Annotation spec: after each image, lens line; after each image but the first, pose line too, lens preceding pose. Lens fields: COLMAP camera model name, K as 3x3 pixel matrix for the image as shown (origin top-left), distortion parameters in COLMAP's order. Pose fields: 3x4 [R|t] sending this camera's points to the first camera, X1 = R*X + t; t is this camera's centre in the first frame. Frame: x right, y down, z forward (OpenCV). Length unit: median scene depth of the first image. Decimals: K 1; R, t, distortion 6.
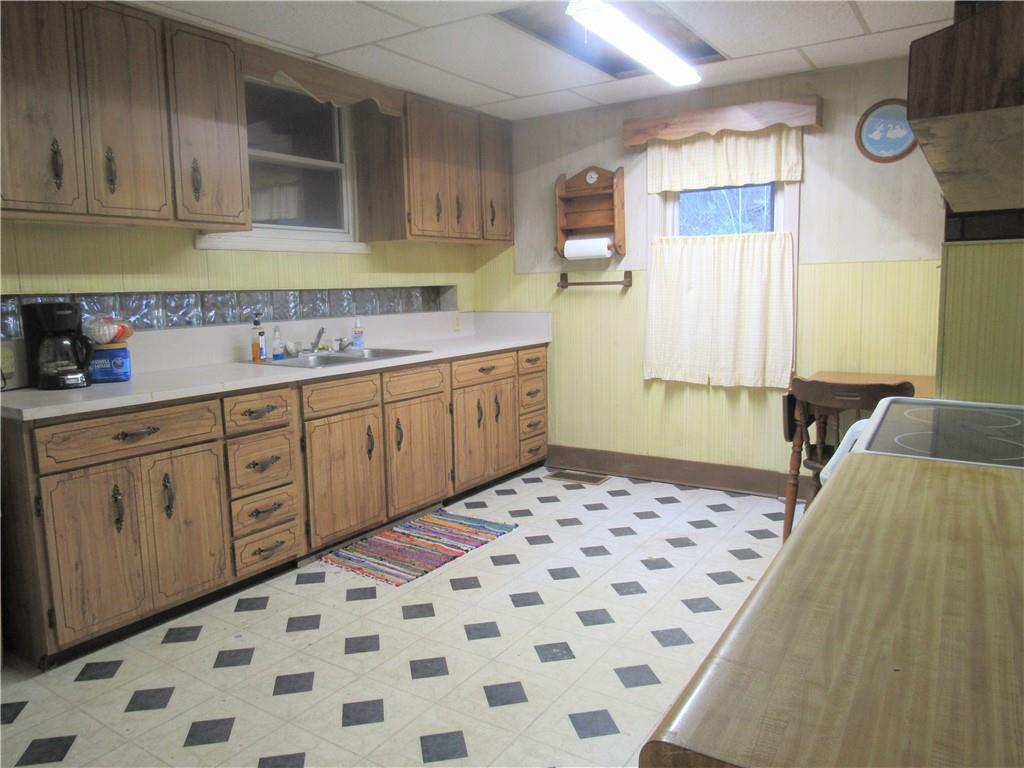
lens RADIAL K [[734.3, 0, 509.0], [0, 734.3, 383.2], [0, 0, 1]] dist [-0.022769, 0.007073]
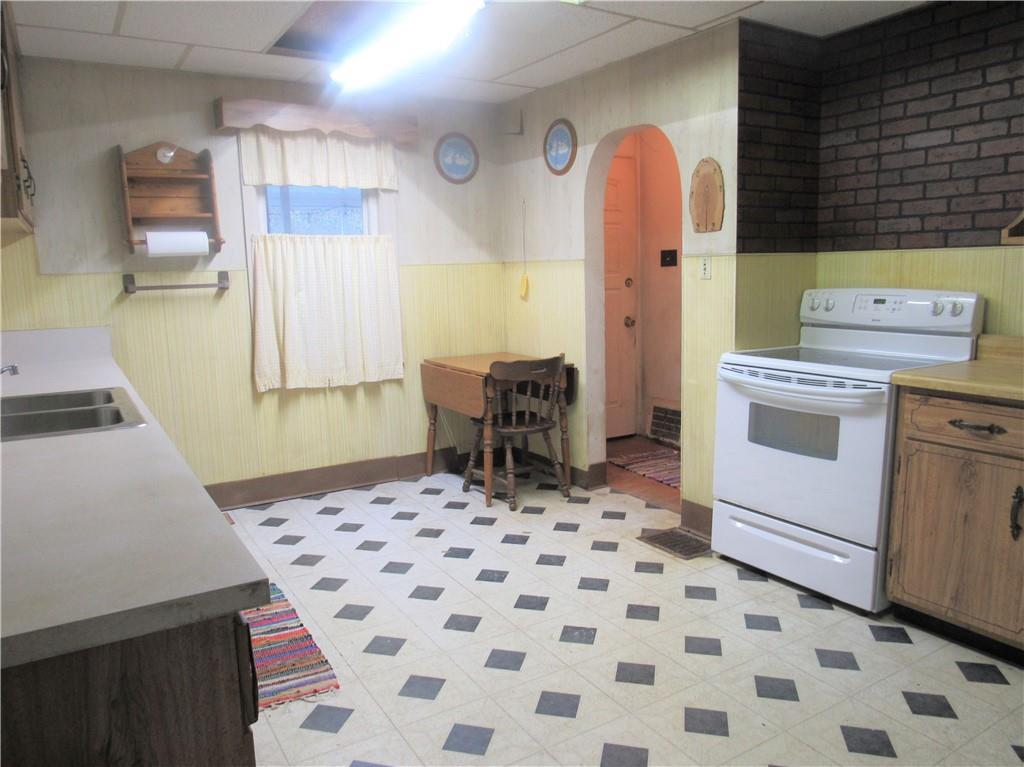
lens RADIAL K [[734.3, 0, 507.2], [0, 734.3, 384.7], [0, 0, 1]] dist [-0.022769, 0.007073]
pose [[0.417184, -0.130856, 0.899352, -0.634084], [0.136125, 0.987414, 0.080524, -0.058741], [-0.898570, 0.088831, 0.429746, 0.442861]]
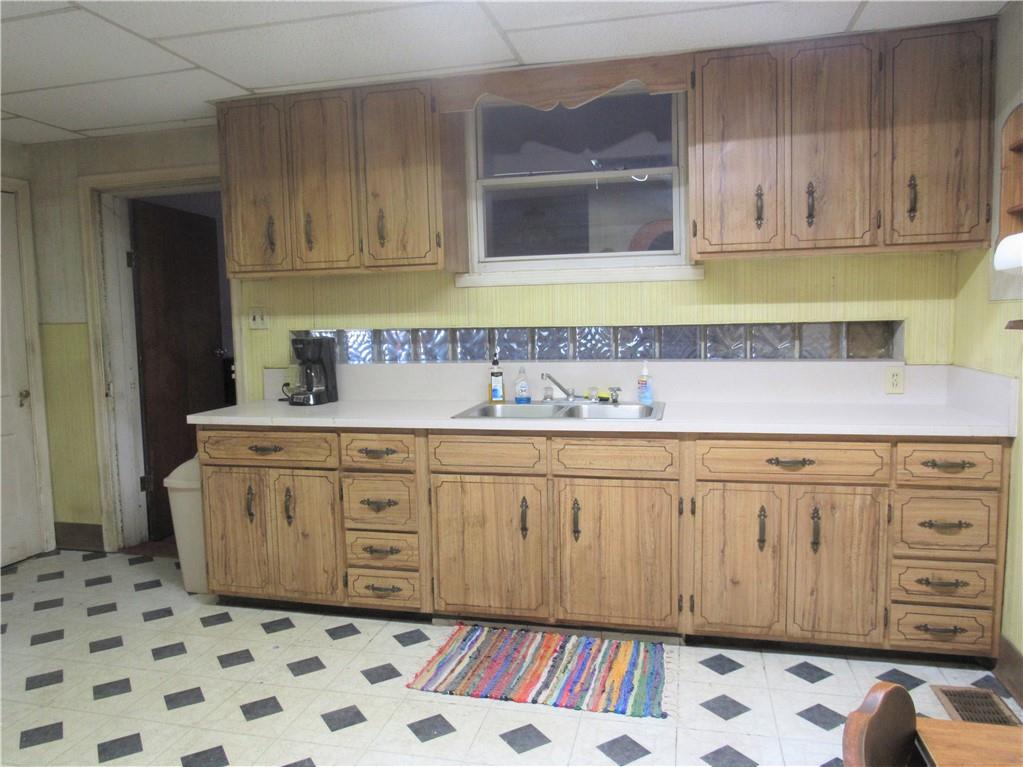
lens RADIAL K [[733.6, 0, 512.2], [0, 733.6, 384.2], [0, 0, 1]] dist [-0.022769, 0.007073]
pose [[0.337876, 0.101145, -0.935740, 0.562162], [-0.110370, 0.991607, 0.067331, -0.122181], [0.934697, 0.080528, 0.346204, 0.698047]]
